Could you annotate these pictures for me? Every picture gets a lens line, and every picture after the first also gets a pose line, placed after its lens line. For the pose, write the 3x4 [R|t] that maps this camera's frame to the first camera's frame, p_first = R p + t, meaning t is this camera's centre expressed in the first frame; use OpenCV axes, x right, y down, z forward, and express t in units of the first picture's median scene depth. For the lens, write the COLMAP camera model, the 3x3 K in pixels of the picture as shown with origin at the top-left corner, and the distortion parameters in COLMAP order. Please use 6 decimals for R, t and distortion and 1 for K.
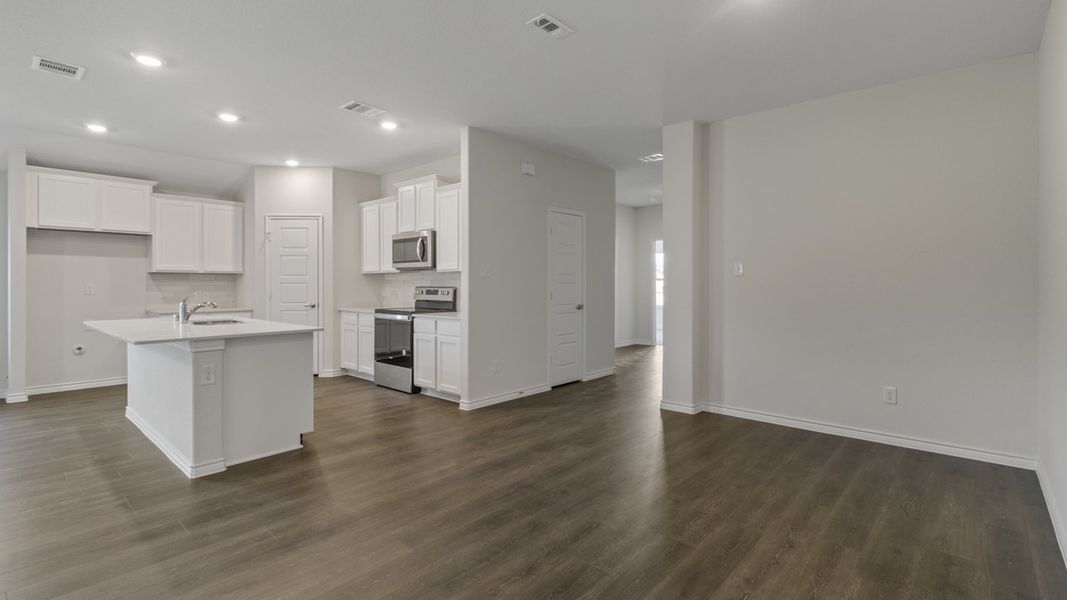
lens RADIAL K [[494.3, 0, 534.2], [0, 494.3, 285.0], [0, 0, 1]] dist [-0.000636, 0.003755]
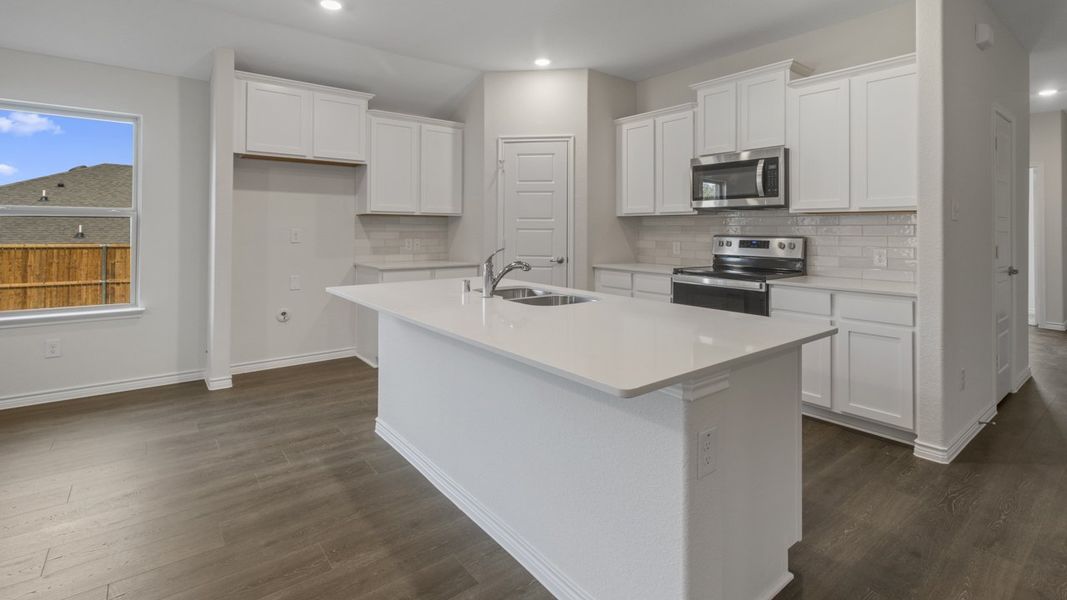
lens RADIAL K [[494.3, 0, 532.4], [0, 494.3, 225.4], [0, 0, 1]] dist [-0.000636, 0.003755]
pose [[0.984835, 0.004047, -0.173445, -0.390420], [-0.005759, 0.999940, -0.009368, -0.002546], [0.173396, 0.010224, 0.984799, 0.299814]]
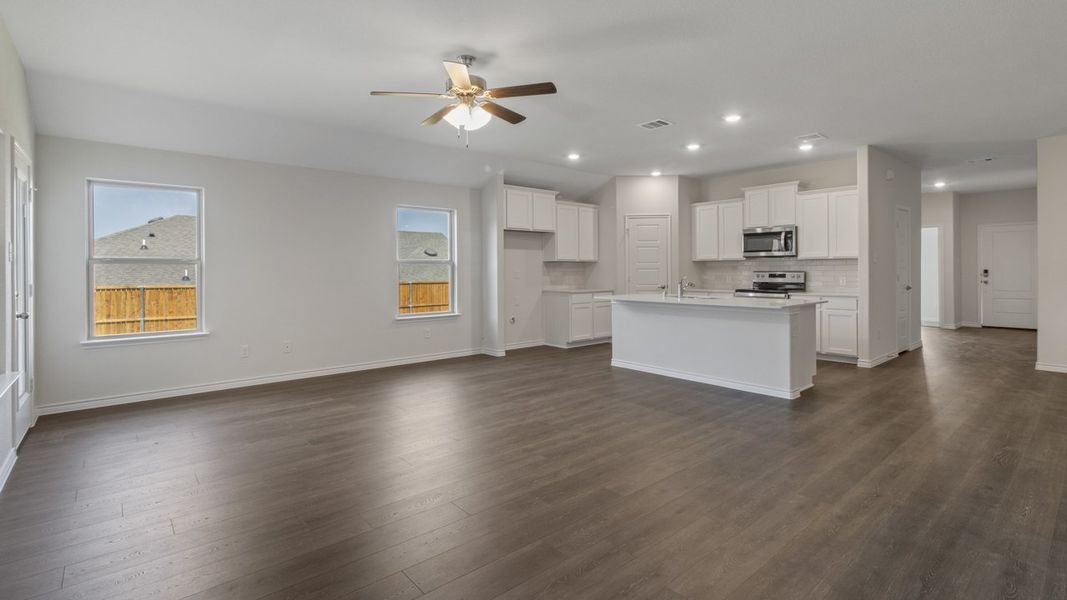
lens RADIAL K [[494.3, 0, 533.8], [0, 494.3, 269.2], [0, 0, 1]] dist [-0.000636, 0.003755]
pose [[0.992062, -0.005063, -0.125648, -0.662748], [0.004888, 0.999987, -0.001697, -0.002591], [0.125655, 0.001070, 0.992073, -0.299227]]
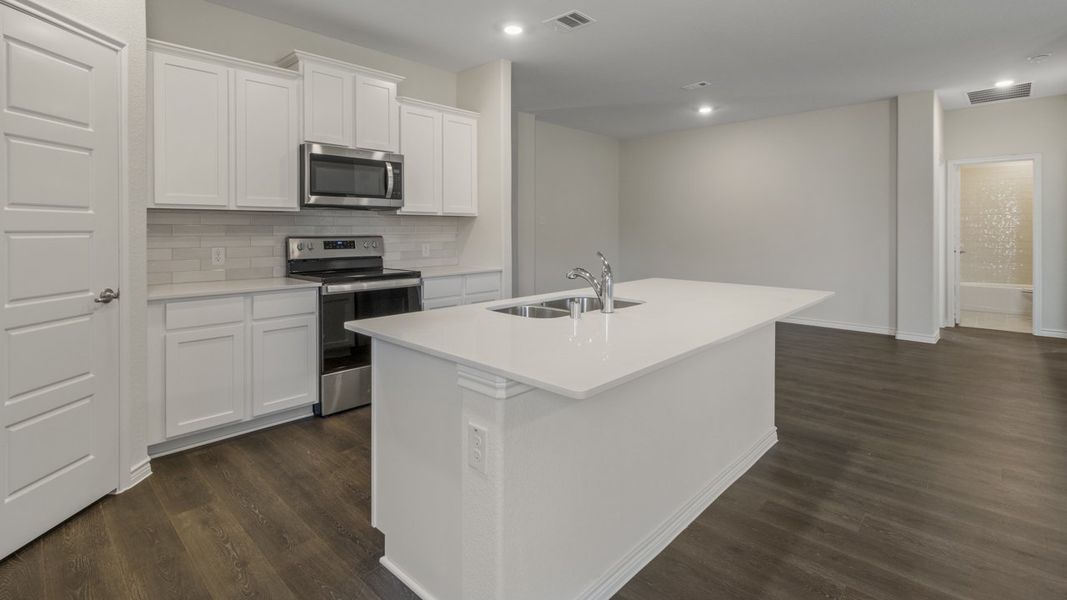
lens RADIAL K [[494.3, 0, 533.7], [0, 494.3, 232.8], [0, 0, 1]] dist [-0.000636, 0.003755]
pose [[0.023581, -0.008171, 0.999689, -0.848711], [0.002437, 0.999964, 0.008116, -0.005271], [-0.999719, 0.002245, 0.023600, 0.747135]]
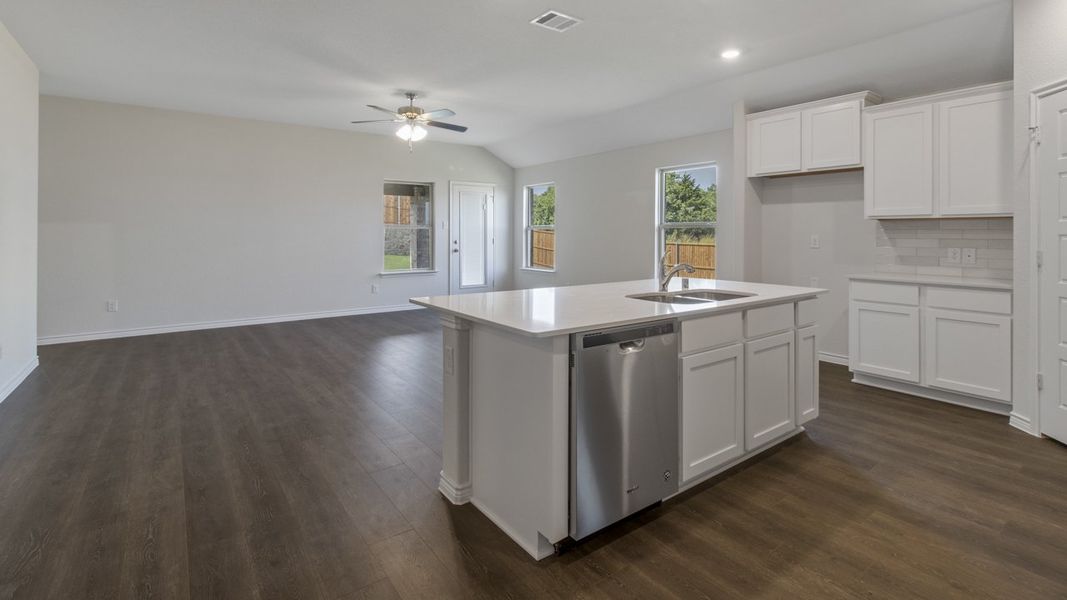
lens RADIAL K [[494.3, 0, 533.3], [0, 494.3, 231.1], [0, 0, 1]] dist [-0.000636, 0.003755]
pose [[-0.200197, -0.004723, -0.979744, 0.019318], [-0.005014, 0.999980, -0.003796, -0.003751], [0.979743, 0.004153, -0.200216, 0.675464]]
